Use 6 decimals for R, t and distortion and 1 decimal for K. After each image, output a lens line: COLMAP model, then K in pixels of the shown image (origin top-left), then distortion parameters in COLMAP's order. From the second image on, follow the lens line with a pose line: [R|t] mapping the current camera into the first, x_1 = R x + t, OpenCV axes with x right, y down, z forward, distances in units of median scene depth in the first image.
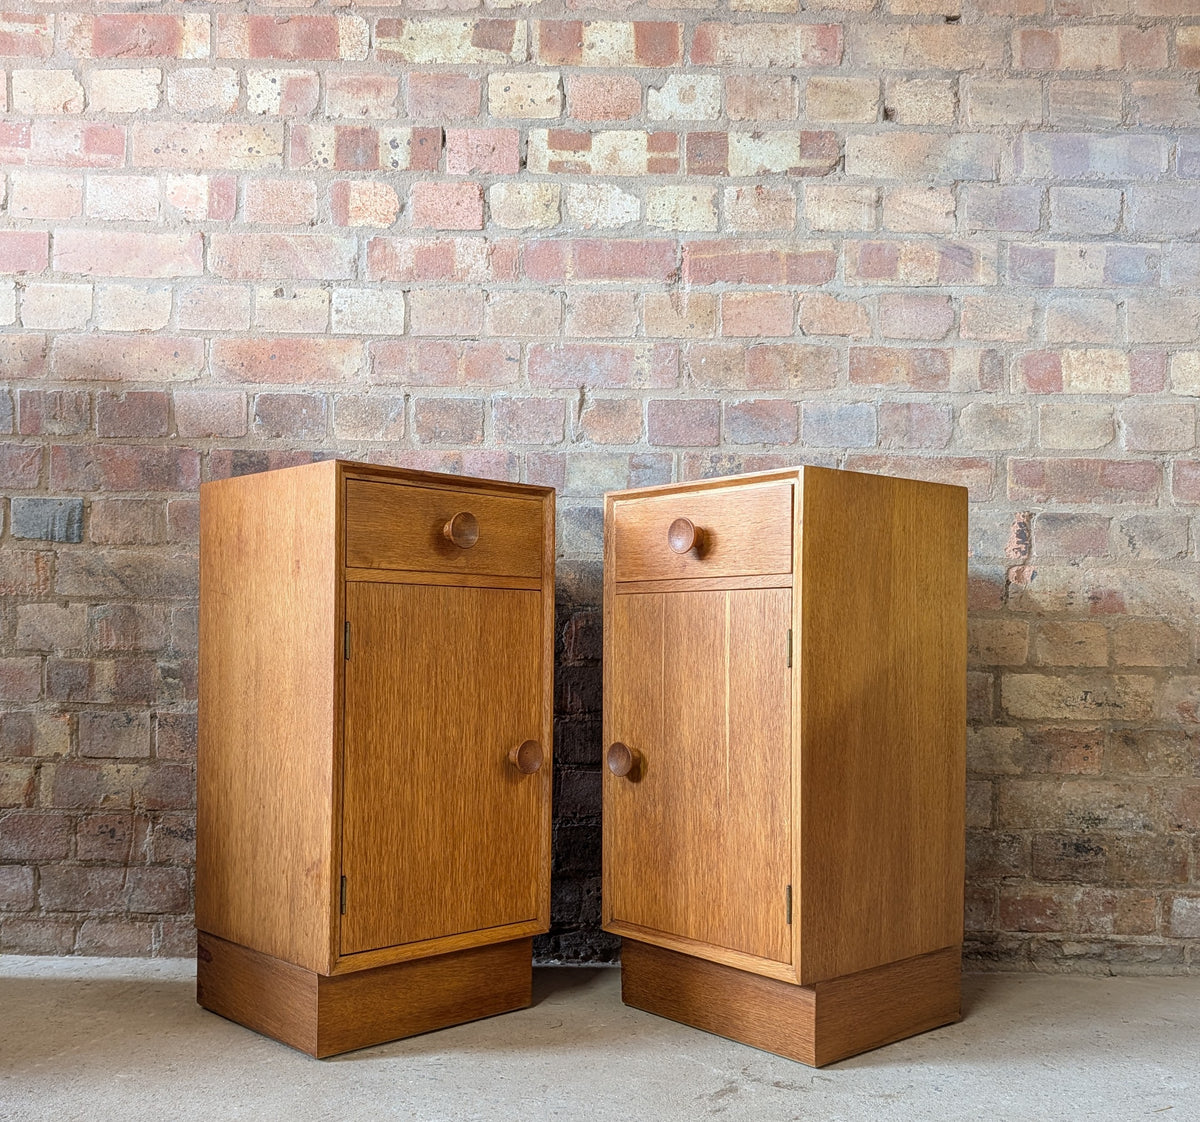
lens RADIAL K [[1275.1, 0, 570.1], [0, 1275.1, 652.4], [0, 0, 1]] dist [0.004483, 0.000000]
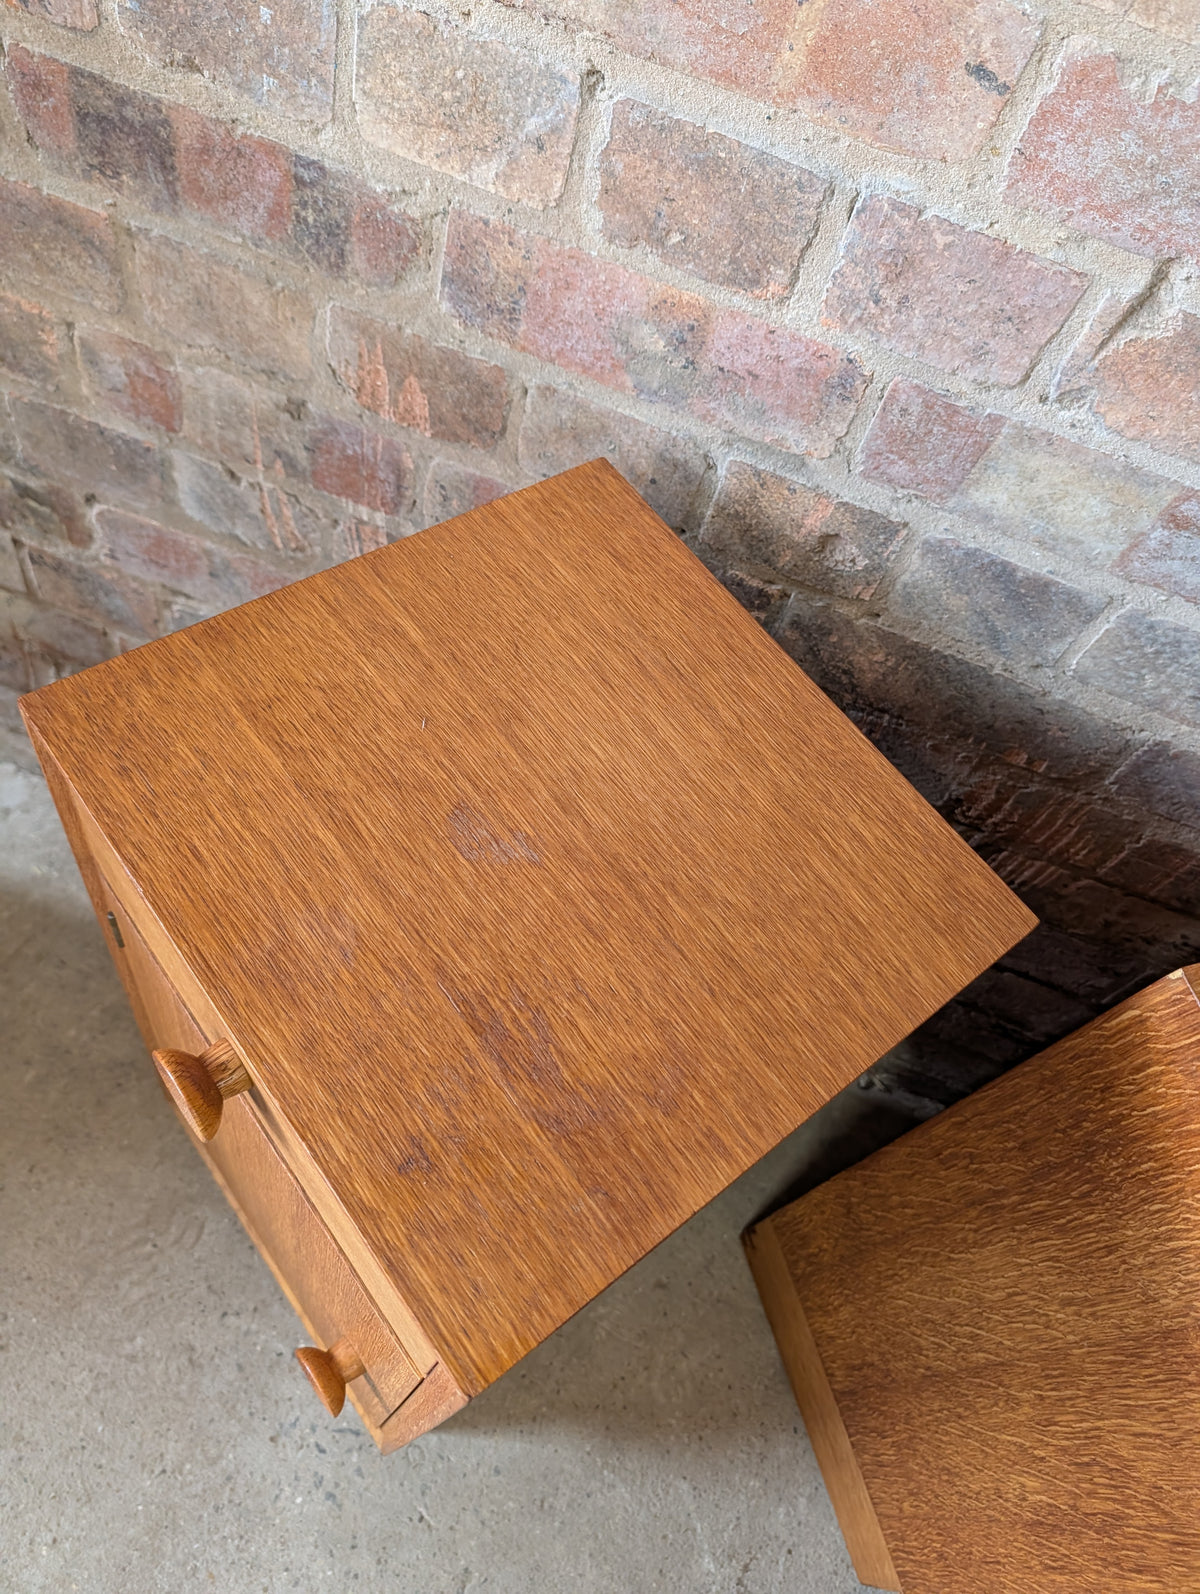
lens RADIAL K [[1172.1, 0, 588.8], [0, 1172.1, 802.1], [0, 0, 1]] dist [-0.000197, -0.004033]
pose [[0.944203, 0.329265, 0.008039, -0.076356], [-0.187384, 0.516951, 0.835254, -0.341946], [0.270864, -0.790156, 0.549806, 0.724892]]
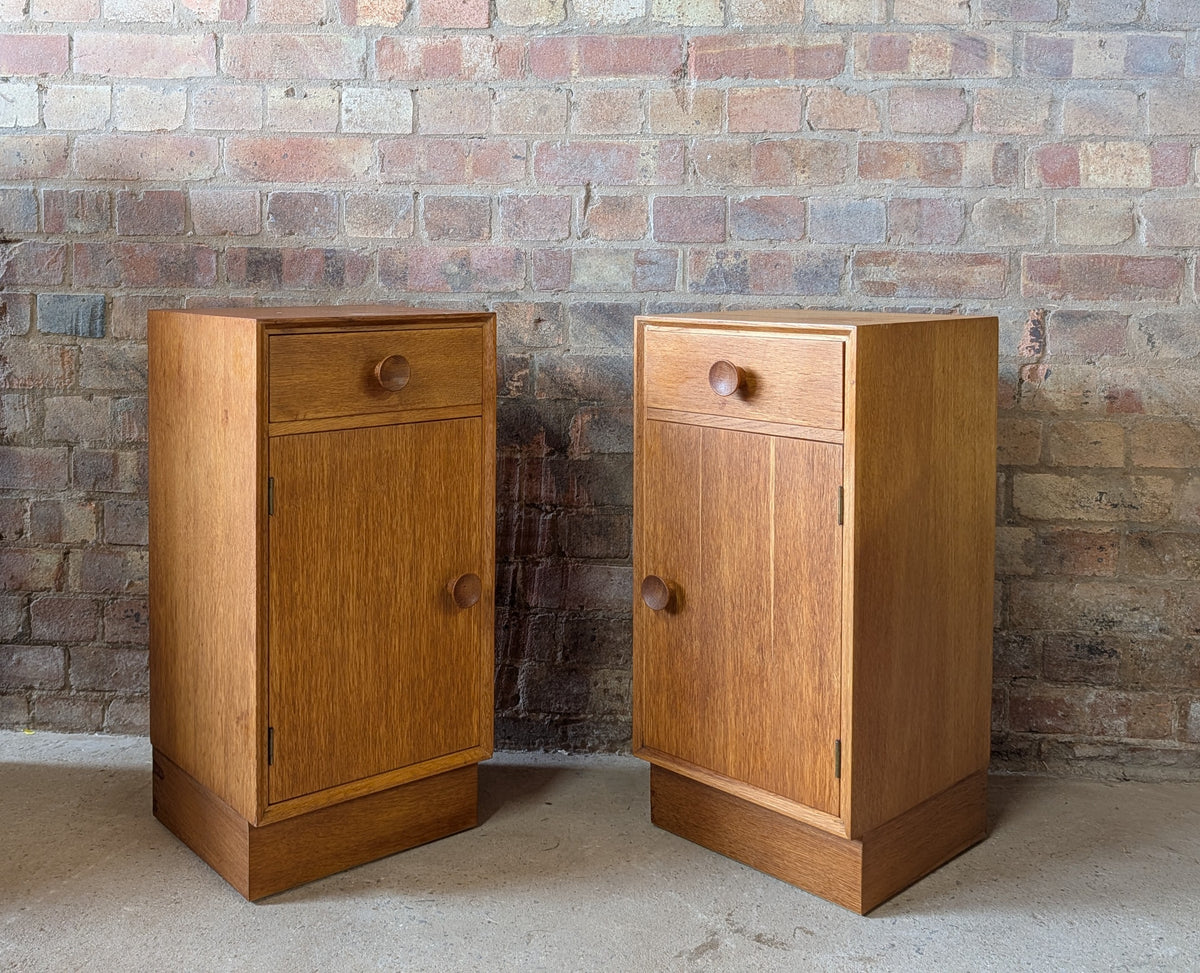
lens RADIAL K [[1271.8, 0, 553.7], [0, 1271.8, 314.5], [0, 0, 1]] dist [0.014291, 0.000000]
pose [[0.997687, -0.001123, -0.067961, 0.050549], [0.003447, 0.999413, 0.034086, -0.140106], [0.067883, -0.034242, 0.997106, -0.002723]]
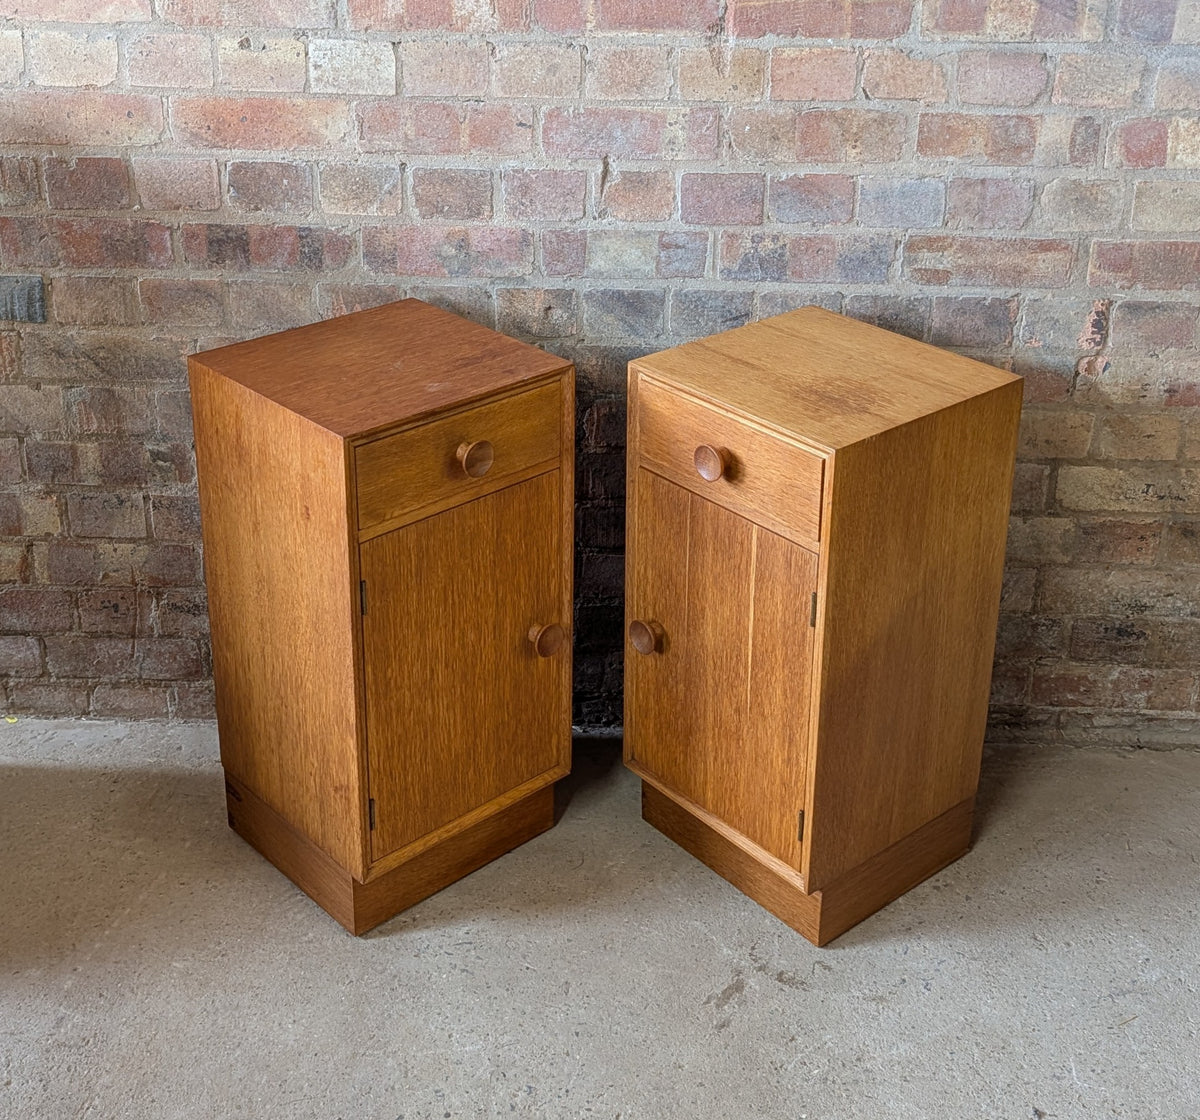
lens RADIAL K [[1637.5, 0, 579.6], [0, 1637.5, 387.4], [0, 0, 1]] dist [0.025371, 0.000000]
pose [[0.999940, 0.000639, -0.010926, 0.004244], [0.003431, 0.929651, 0.368426, -0.472722], [0.010393, -0.368441, 0.929593, -0.086175]]
